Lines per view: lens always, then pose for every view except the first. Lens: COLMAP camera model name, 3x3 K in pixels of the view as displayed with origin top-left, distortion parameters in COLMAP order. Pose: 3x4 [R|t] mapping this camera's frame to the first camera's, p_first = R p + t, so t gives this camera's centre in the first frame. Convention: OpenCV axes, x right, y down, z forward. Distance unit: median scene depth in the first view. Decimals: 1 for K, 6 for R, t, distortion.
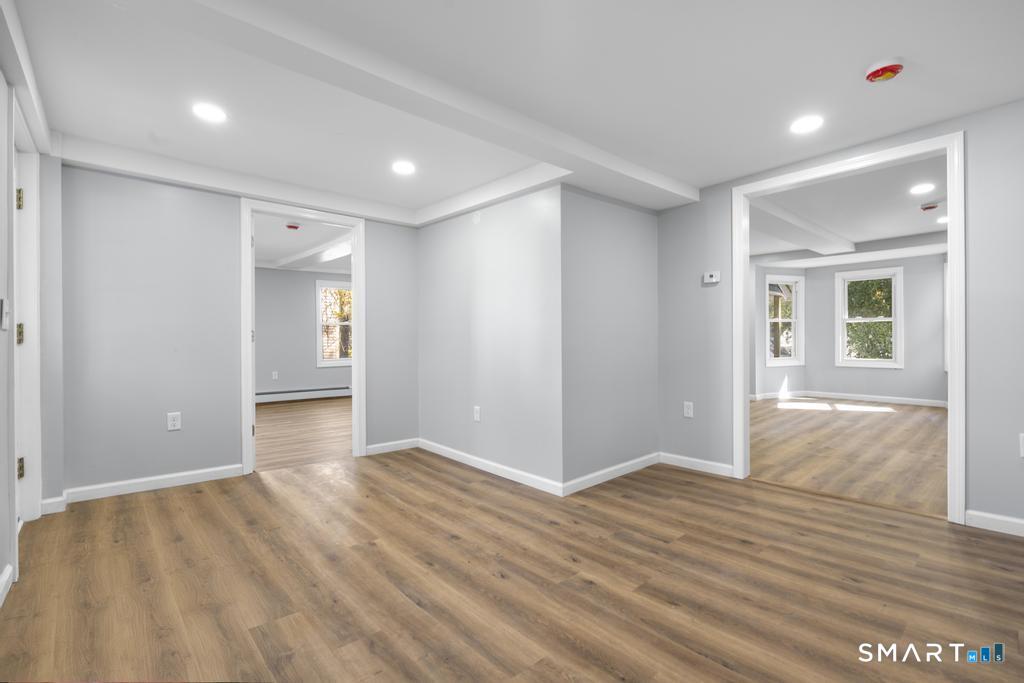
lens RADIAL K [[465.0, 0, 518.4], [0, 465.0, 339.0], [0, 0, 1]] dist [-0.004484, 0.002848]
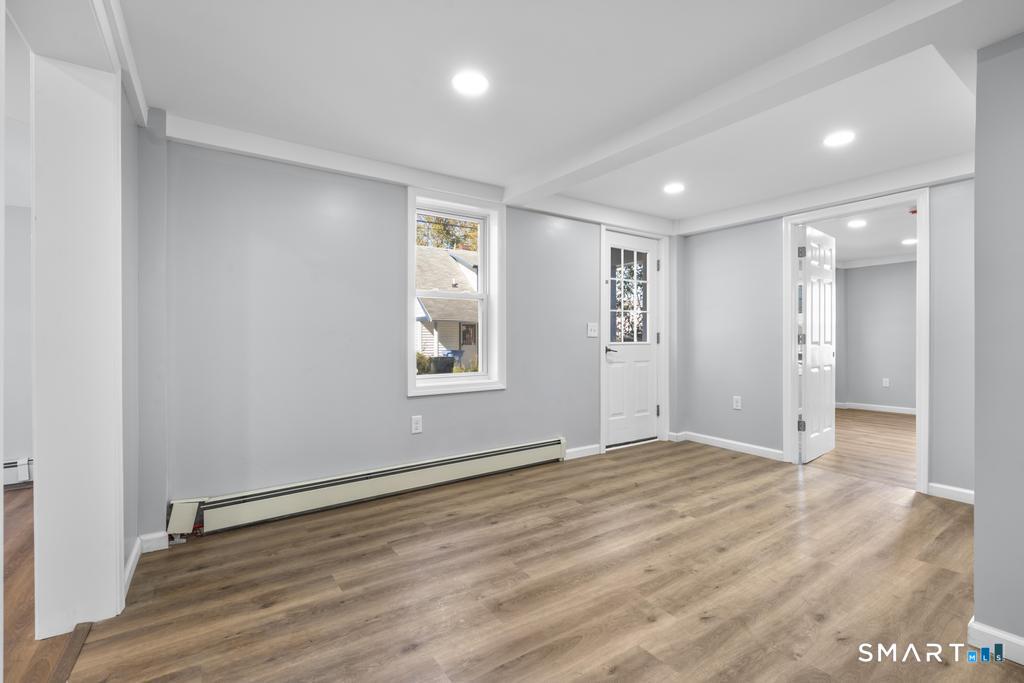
lens RADIAL K [[465.0, 0, 508.6], [0, 465.0, 341.5], [0, 0, 1]] dist [-0.004484, 0.002848]
pose [[-0.147281, 0.007600, -0.989065, 0.876136], [-0.000243, 0.999970, 0.007720, -0.012809], [0.989095, 0.001377, -0.147275, 0.701926]]
